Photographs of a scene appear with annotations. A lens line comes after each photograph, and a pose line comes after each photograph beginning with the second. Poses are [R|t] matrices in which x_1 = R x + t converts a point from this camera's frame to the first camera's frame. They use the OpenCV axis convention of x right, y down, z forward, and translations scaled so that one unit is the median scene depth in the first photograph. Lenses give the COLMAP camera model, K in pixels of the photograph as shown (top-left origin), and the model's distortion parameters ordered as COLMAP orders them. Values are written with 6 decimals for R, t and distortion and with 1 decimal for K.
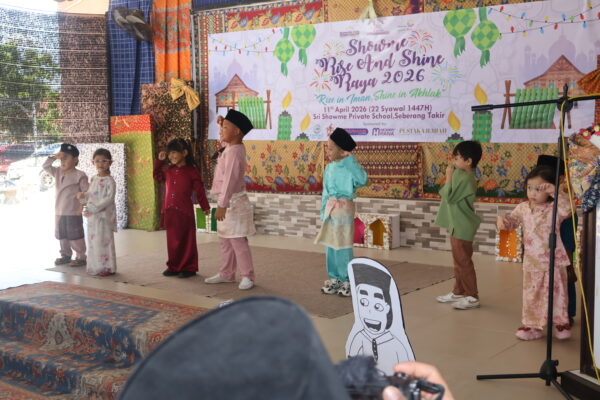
lens RADIAL K [[784.6, 0, 303.0], [0, 784.6, 202.5], [0, 0, 1]] dist [-0.005766, 0.000000]
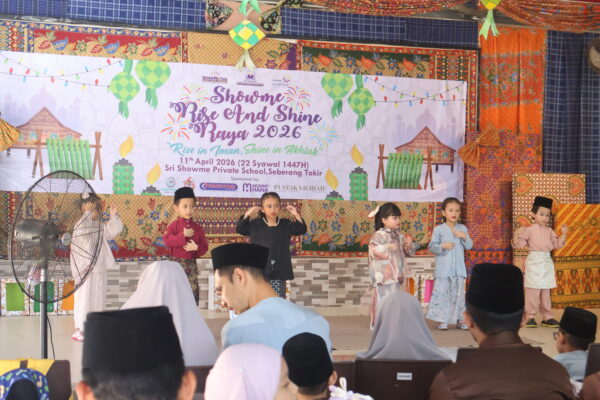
lens RADIAL K [[1200.4, 0, 304.7], [0, 1200.4, 201.1], [0, 0, 1]] dist [0.010901, 0.000000]
pose [[0.534886, 0.011500, 0.844846, -1.073364], [0.051057, 0.997640, -0.045905, -0.004416], [-0.843380, 0.067690, 0.533037, 0.177563]]
